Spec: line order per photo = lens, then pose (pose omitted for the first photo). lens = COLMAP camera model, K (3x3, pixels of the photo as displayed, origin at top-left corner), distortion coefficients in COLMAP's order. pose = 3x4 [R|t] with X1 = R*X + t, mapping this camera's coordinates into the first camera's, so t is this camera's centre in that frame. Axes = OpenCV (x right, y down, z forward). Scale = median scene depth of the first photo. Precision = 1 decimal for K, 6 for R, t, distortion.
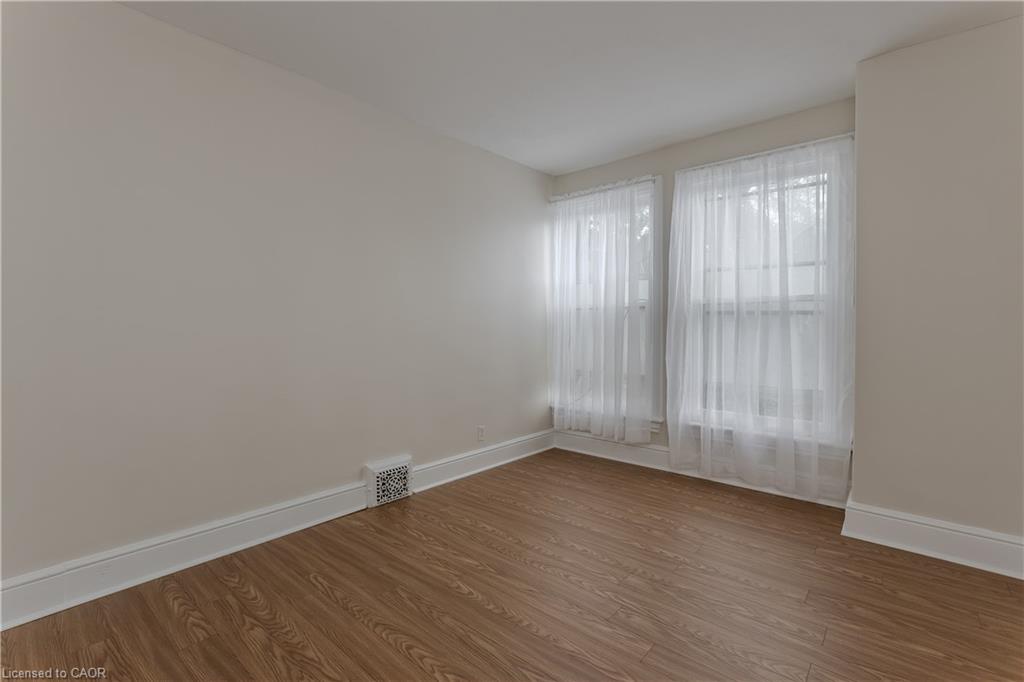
lens RADIAL K [[474.2, 0, 510.6], [0, 474.2, 328.6], [0, 0, 1]] dist [-0.005637, 0.001012]
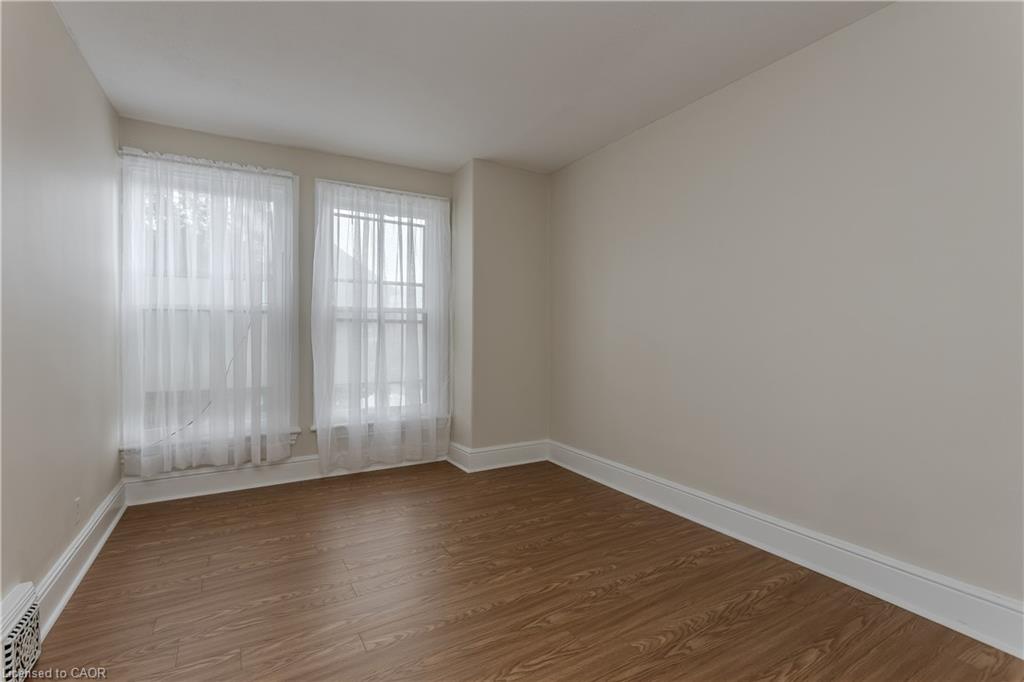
lens RADIAL K [[475.4, 0, 514.7], [0, 475.4, 335.4], [0, 0, 1]] dist [-0.018452, 0.000717]
pose [[0.292601, -0.007722, 0.956203, -0.494680], [0.007636, 0.999954, 0.005739, -0.001118], [-0.956204, 0.005622, 0.292647, 0.310606]]
